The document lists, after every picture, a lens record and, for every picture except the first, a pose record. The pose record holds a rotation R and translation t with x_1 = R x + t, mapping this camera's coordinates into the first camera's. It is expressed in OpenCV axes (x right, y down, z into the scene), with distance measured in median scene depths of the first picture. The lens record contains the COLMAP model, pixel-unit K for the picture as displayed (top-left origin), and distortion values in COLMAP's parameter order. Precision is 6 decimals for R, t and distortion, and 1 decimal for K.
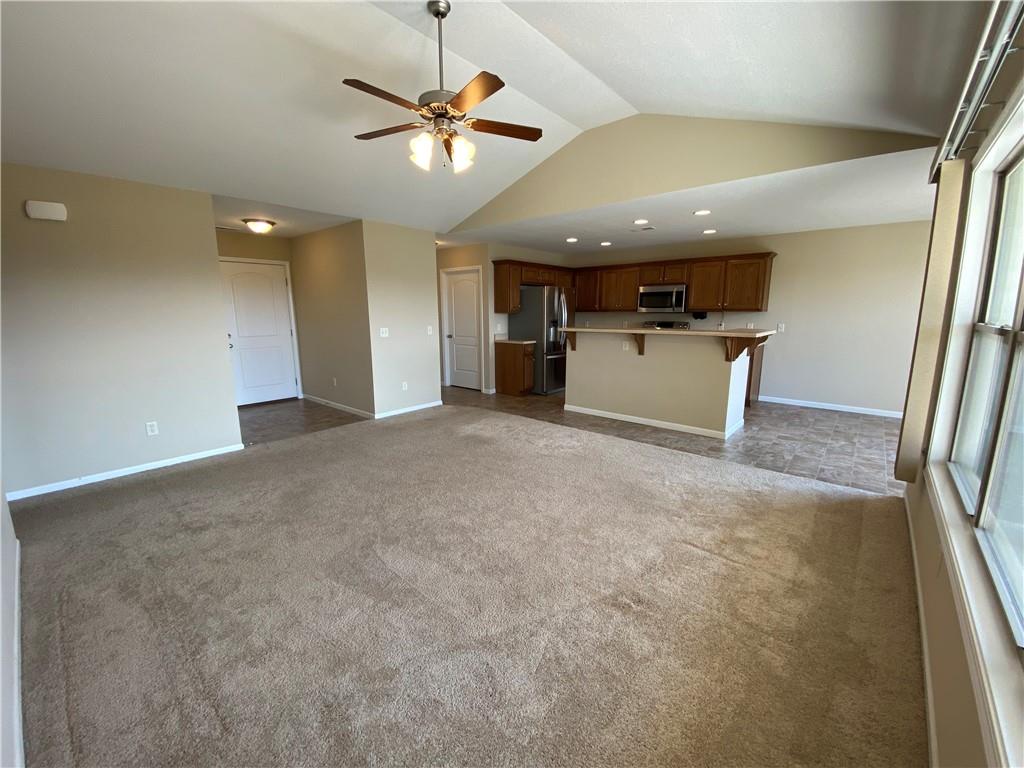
lens RADIAL K [[409.7, 0, 512.0], [0, 409.7, 384.0], [0, 0, 1]] dist [0.026452, -0.023661]
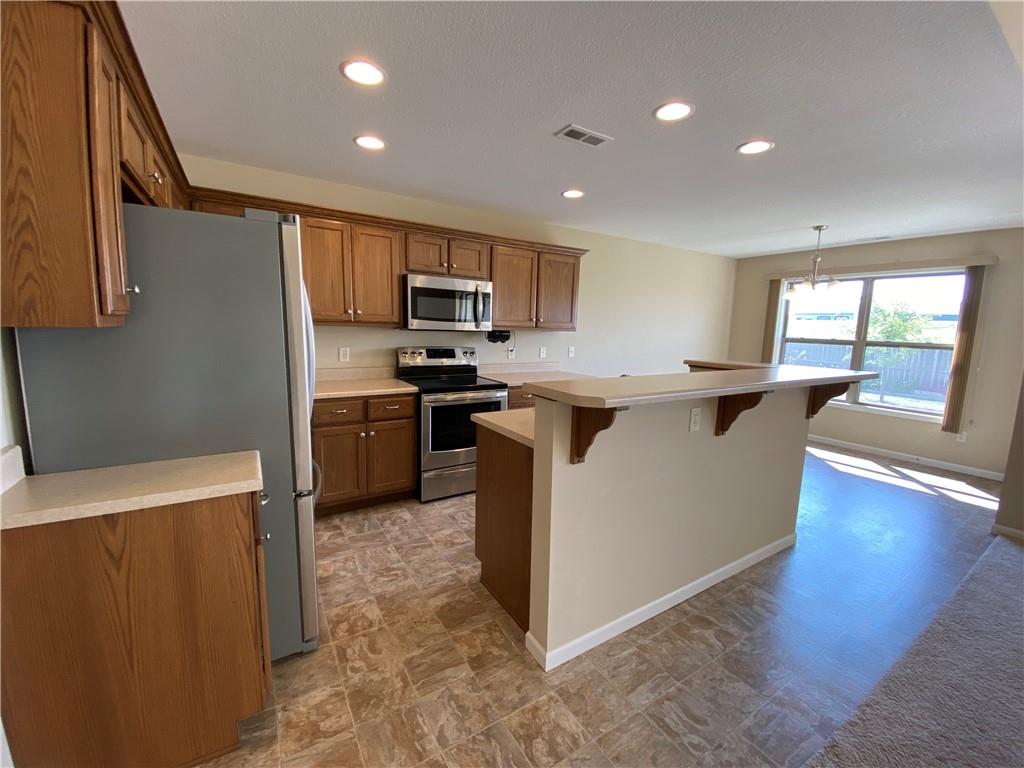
lens RADIAL K [[409.7, 0, 512.0], [0, 409.7, 384.0], [0, 0, 1]] dist [0.026452, -0.023661]
pose [[0.297563, -0.121062, 0.946995, -0.138245], [0.147562, 0.985840, 0.079661, -0.176722], [-0.943229, 0.116036, 0.311214, 0.997303]]
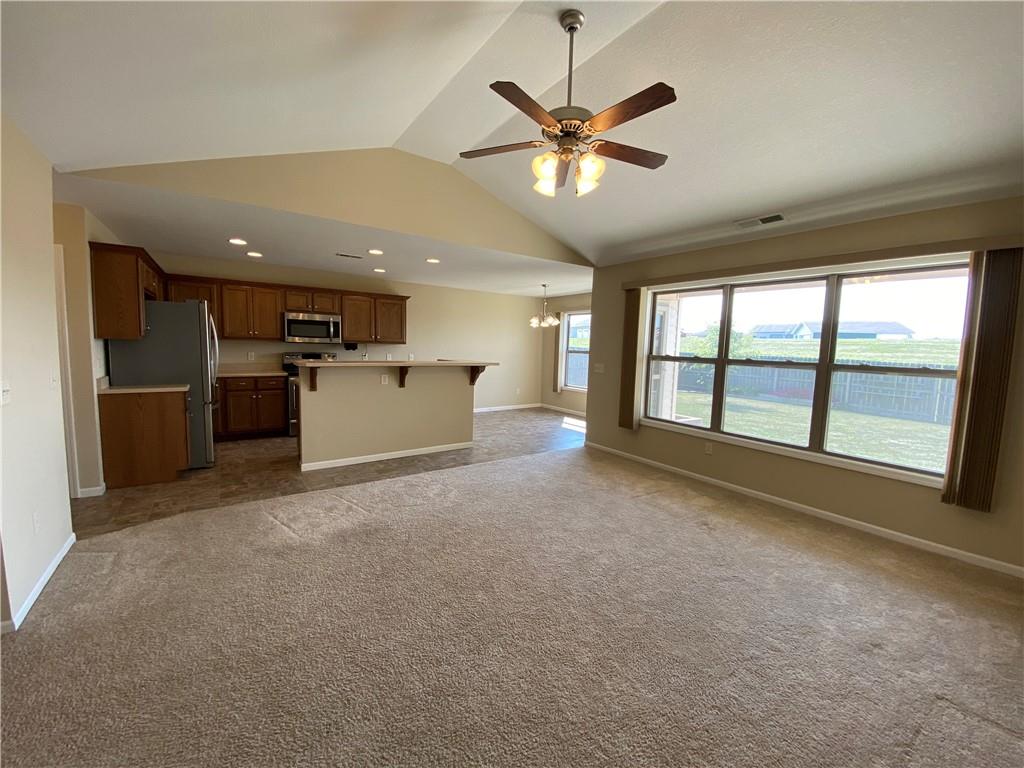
lens RADIAL K [[409.7, 0, 512.0], [0, 409.7, 384.0], [0, 0, 1]] dist [0.026452, -0.023661]
pose [[0.244191, -0.083321, 0.966141, -0.538304], [0.146367, 0.988055, 0.048217, -0.082234], [-0.958618, 0.129637, 0.253469, 0.463341]]
